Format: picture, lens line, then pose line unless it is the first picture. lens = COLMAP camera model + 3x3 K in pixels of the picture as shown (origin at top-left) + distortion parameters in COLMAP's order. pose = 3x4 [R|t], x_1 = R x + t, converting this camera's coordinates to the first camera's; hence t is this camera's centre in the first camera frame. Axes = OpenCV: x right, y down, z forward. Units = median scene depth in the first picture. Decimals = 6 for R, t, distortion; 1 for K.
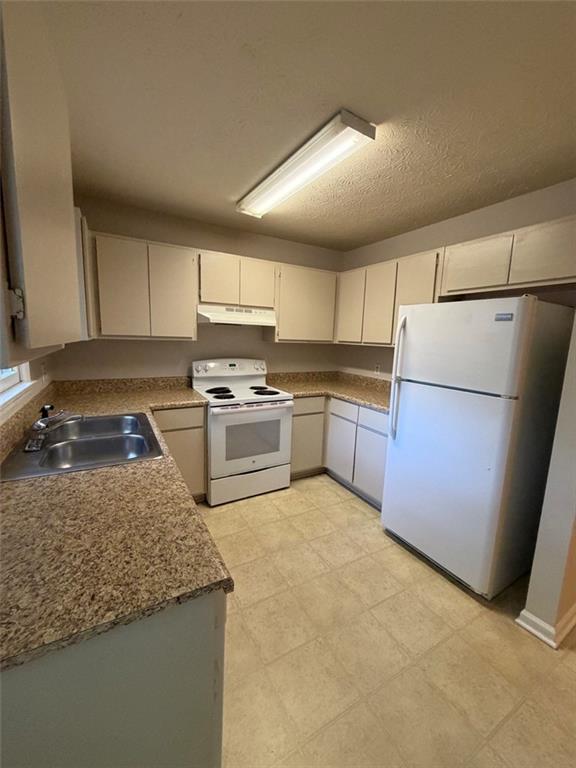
lens RADIAL K [[303.6, 0, 289.2], [0, 303.6, 380.7], [0, 0, 1]] dist [-0.000587, 0.000112]
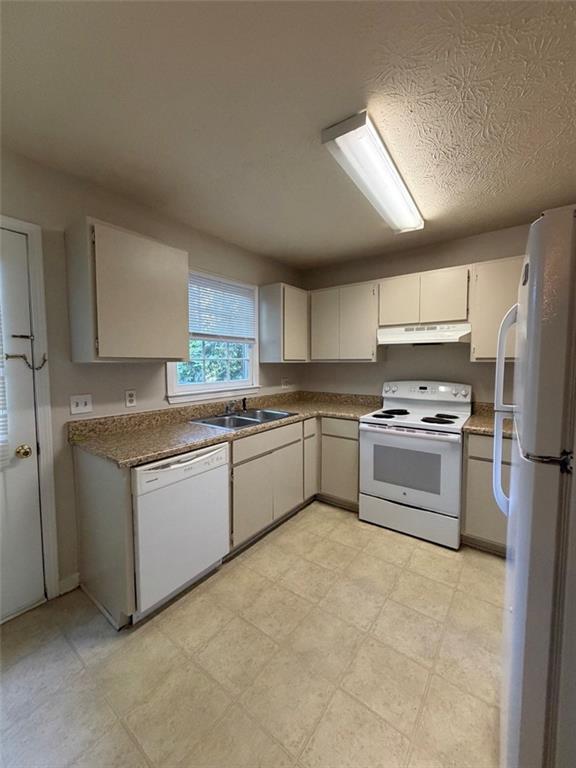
lens RADIAL K [[303.6, 0, 289.2], [0, 303.6, 380.7], [0, 0, 1]] dist [-0.000587, 0.000112]
pose [[0.406954, 0.022420, -0.913173, 0.569311], [-0.118027, 0.992609, -0.028228, 0.001177], [0.905791, 0.119267, 0.406593, 0.294236]]
